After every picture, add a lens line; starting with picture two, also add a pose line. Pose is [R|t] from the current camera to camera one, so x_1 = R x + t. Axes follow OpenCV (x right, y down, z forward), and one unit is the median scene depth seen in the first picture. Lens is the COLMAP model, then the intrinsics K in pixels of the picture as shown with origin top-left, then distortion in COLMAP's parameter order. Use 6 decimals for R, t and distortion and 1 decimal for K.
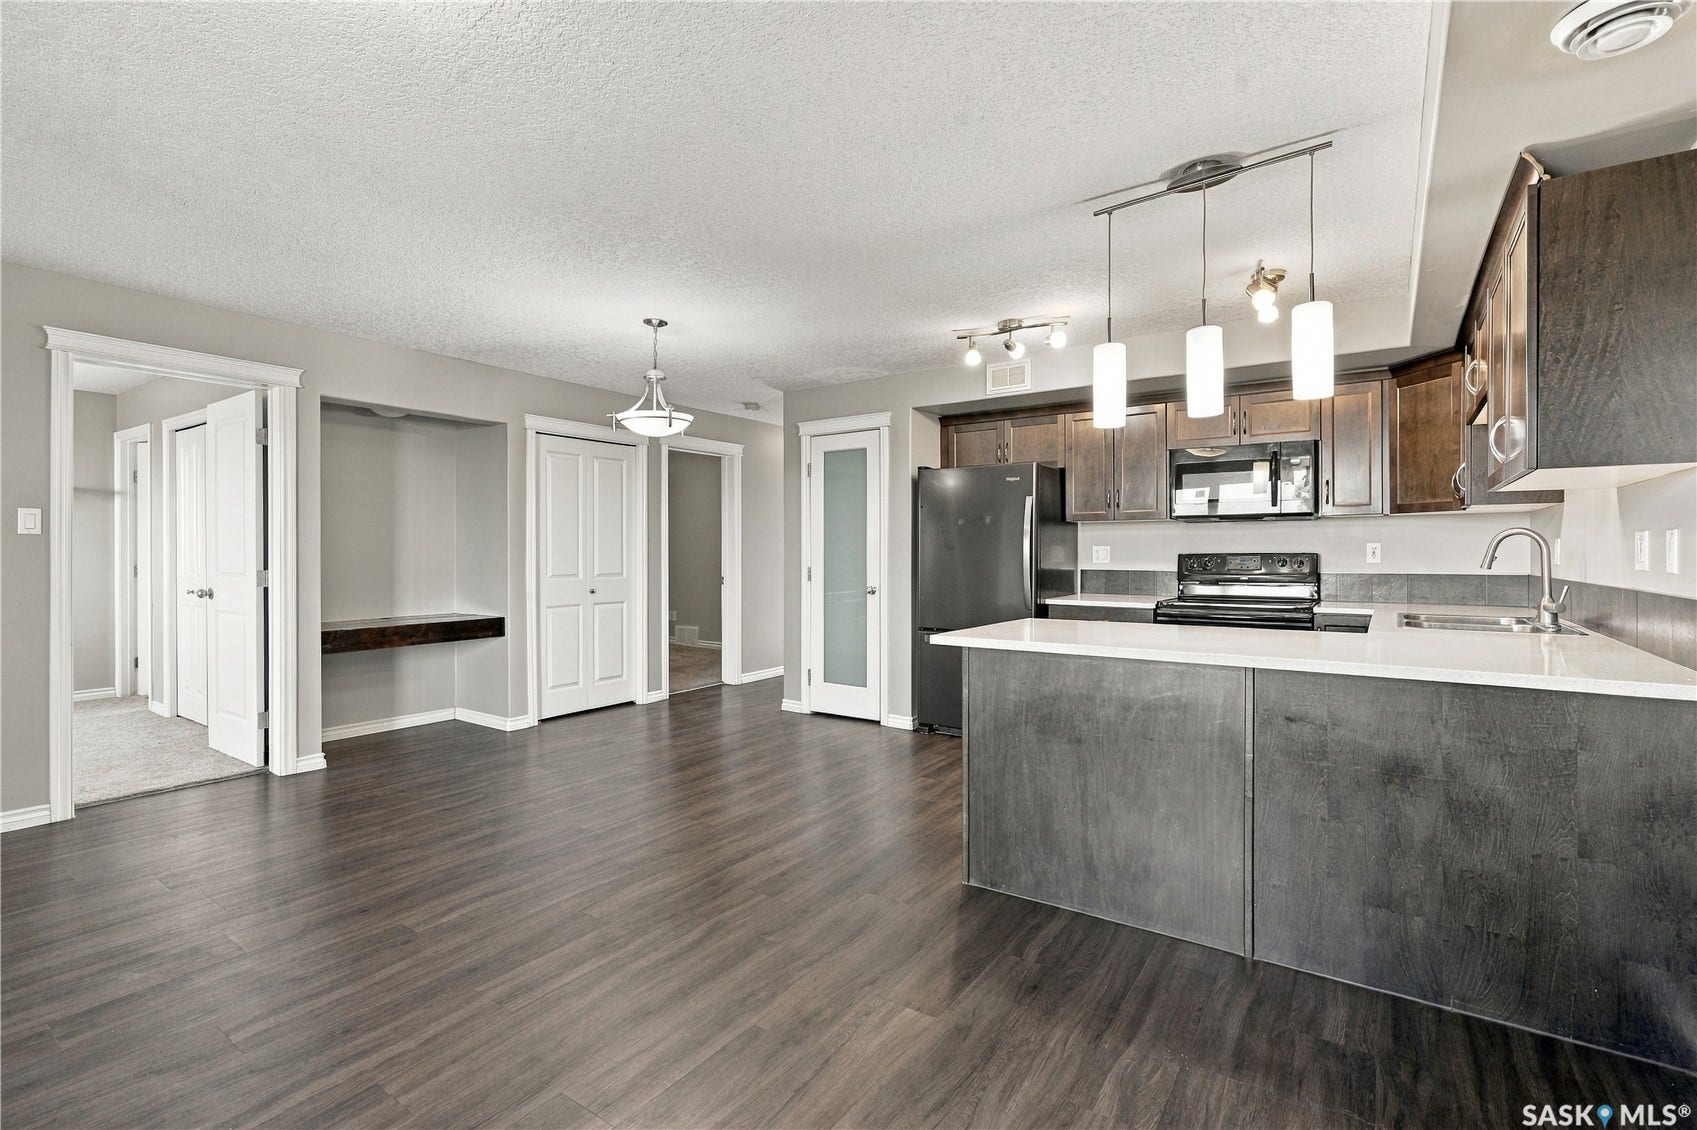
lens RADIAL K [[765.5, 0, 840.8], [0, 765.5, 551.6], [0, 0, 1]] dist [-0.005614, 0.000668]
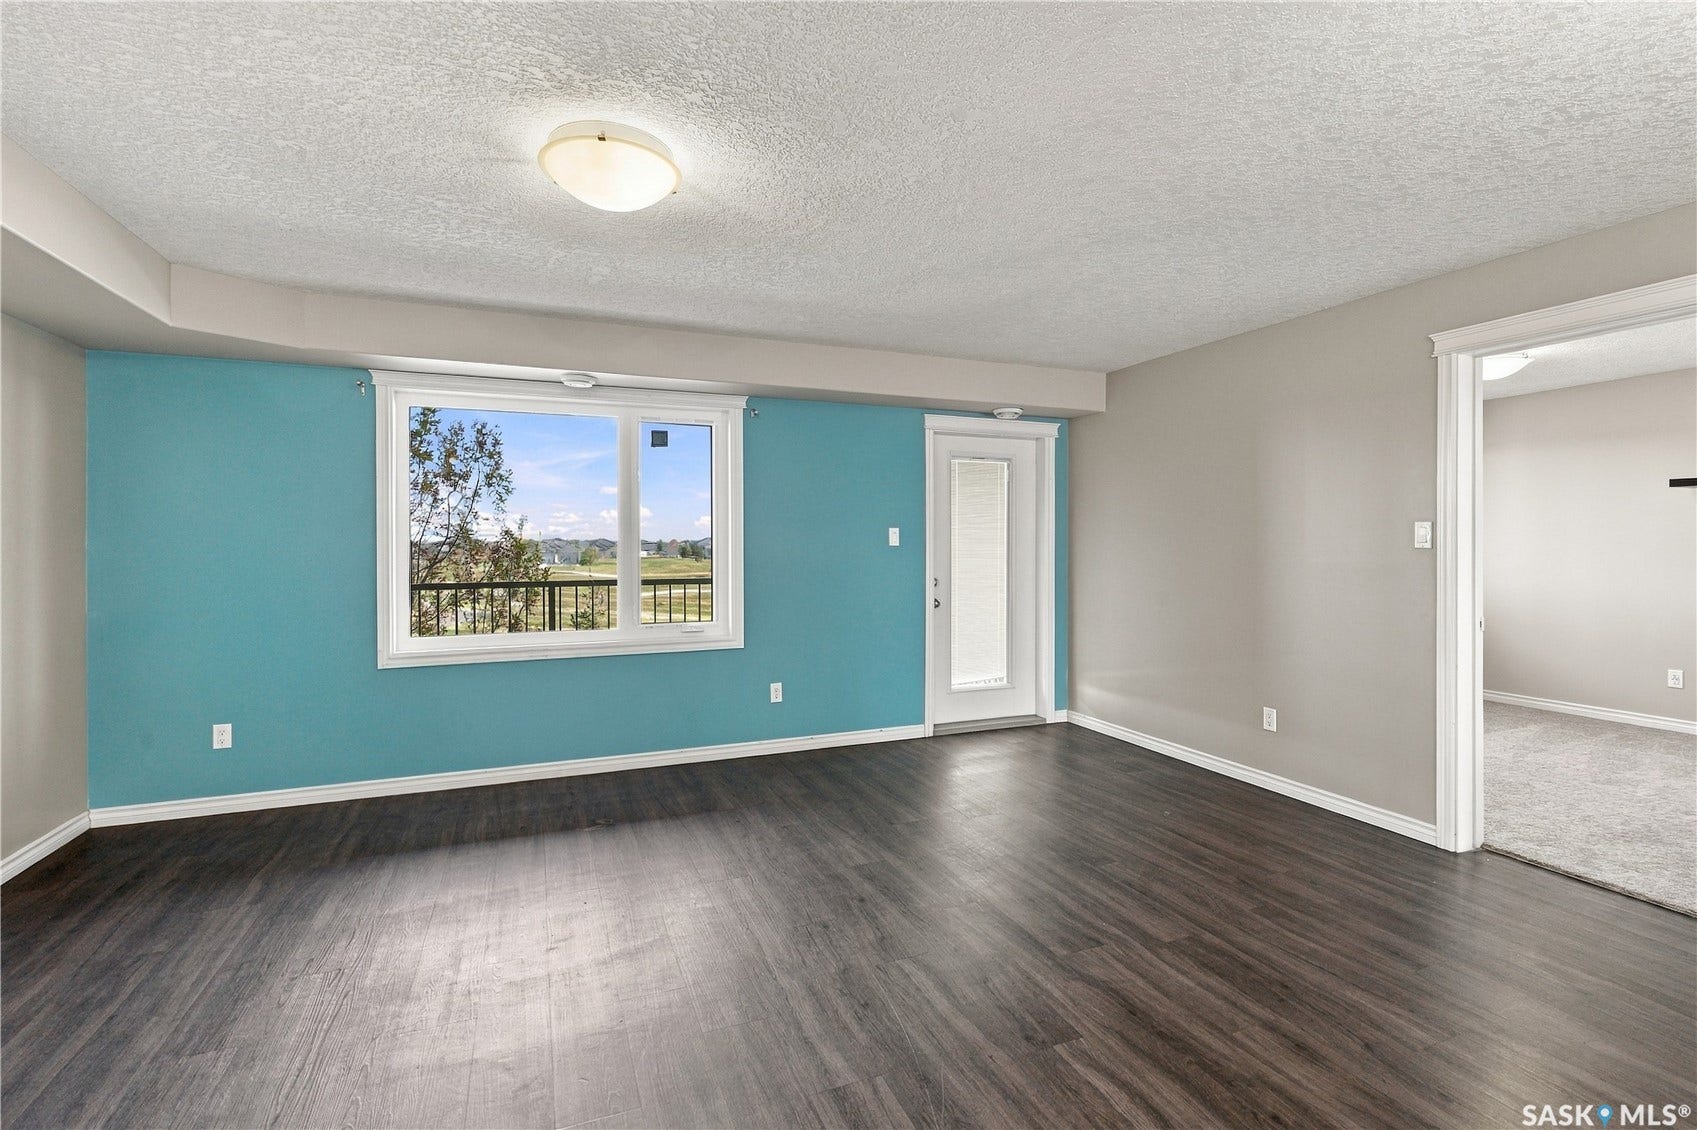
lens RADIAL K [[765.5, 0, 858.0], [0, 765.5, 553.9], [0, 0, 1]] dist [-0.005614, 0.000668]
pose [[-0.524834, 0.016270, -0.851049, 0.221828], [-0.001065, 0.999804, 0.019771, -0.042129], [0.851204, 0.011283, -0.524714, 1.131529]]
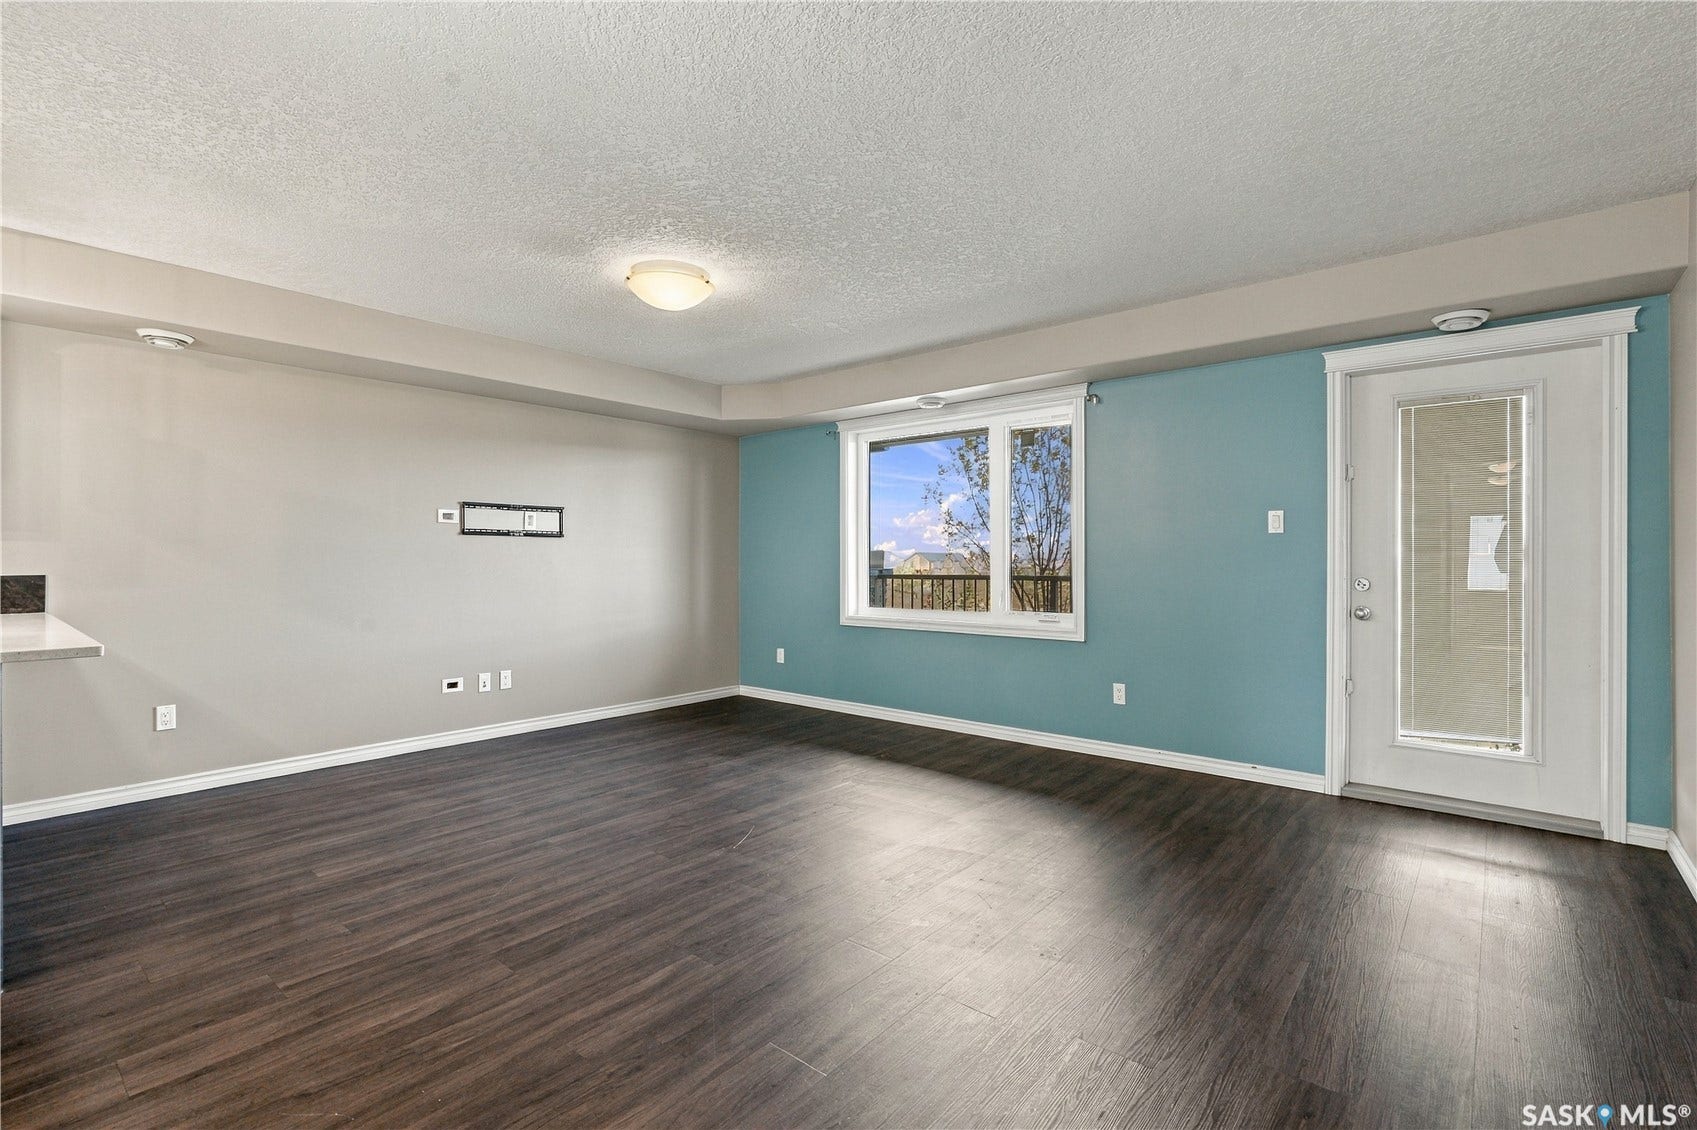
lens RADIAL K [[765.5, 0, 864.6], [0, 765.5, 561.4], [0, 0, 1]] dist [-0.005614, 0.000668]
pose [[-0.997835, 0.004159, 0.065631, -0.746894], [0.004557, 0.999972, 0.005920, 0.016950], [-0.065604, 0.006206, -0.997826, 1.727819]]
